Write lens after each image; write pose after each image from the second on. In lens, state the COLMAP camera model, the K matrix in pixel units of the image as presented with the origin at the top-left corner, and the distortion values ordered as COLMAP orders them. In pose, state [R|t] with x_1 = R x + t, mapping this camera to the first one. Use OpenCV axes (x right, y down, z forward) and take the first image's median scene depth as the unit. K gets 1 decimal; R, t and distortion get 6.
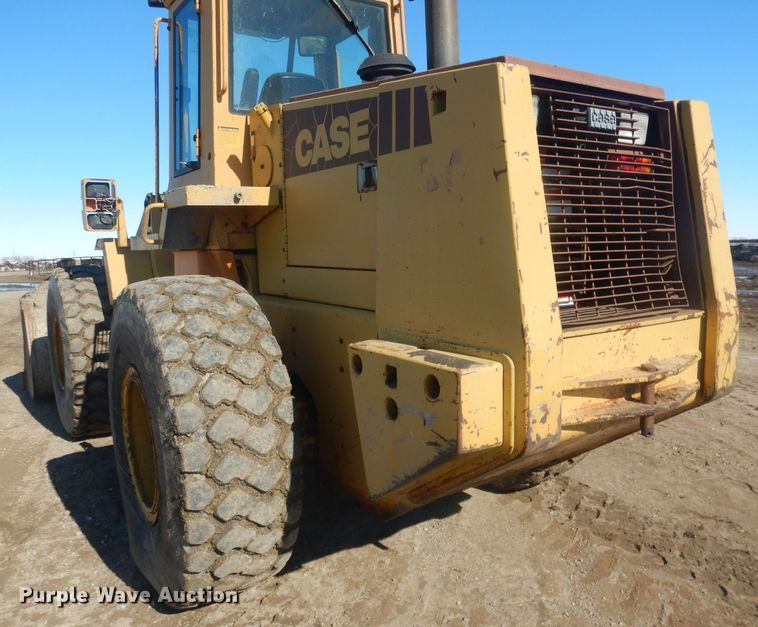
lens RADIAL K [[599.7, 0, 363.1], [0, 599.7, 314.2], [0, 0, 1]] dist [0.001359, -0.003068]
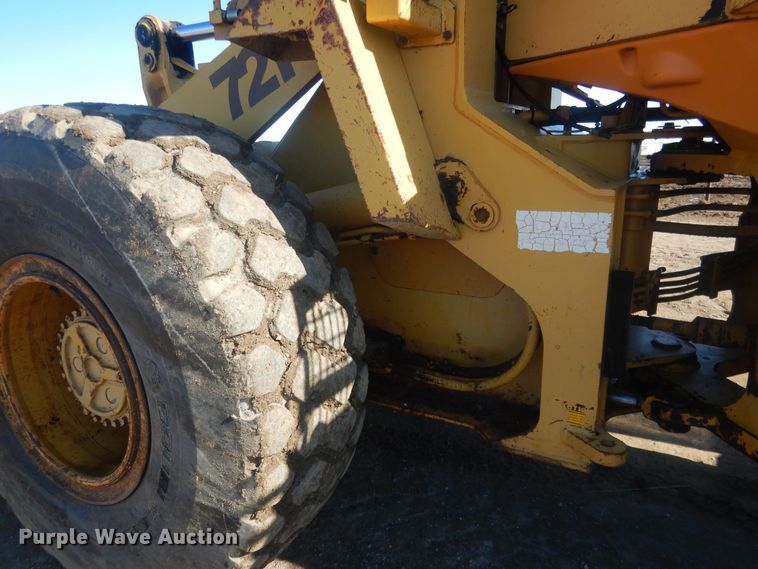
lens RADIAL K [[523.0, 0, 338.2], [0, 523.0, 285.5], [0, 0, 1]] dist [0.004388, 0.003061]
pose [[0.896981, -0.099334, 0.430764, -1.037551], [0.047263, 0.990391, 0.129967, -0.033927], [-0.439535, -0.096219, 0.893057, 1.455399]]
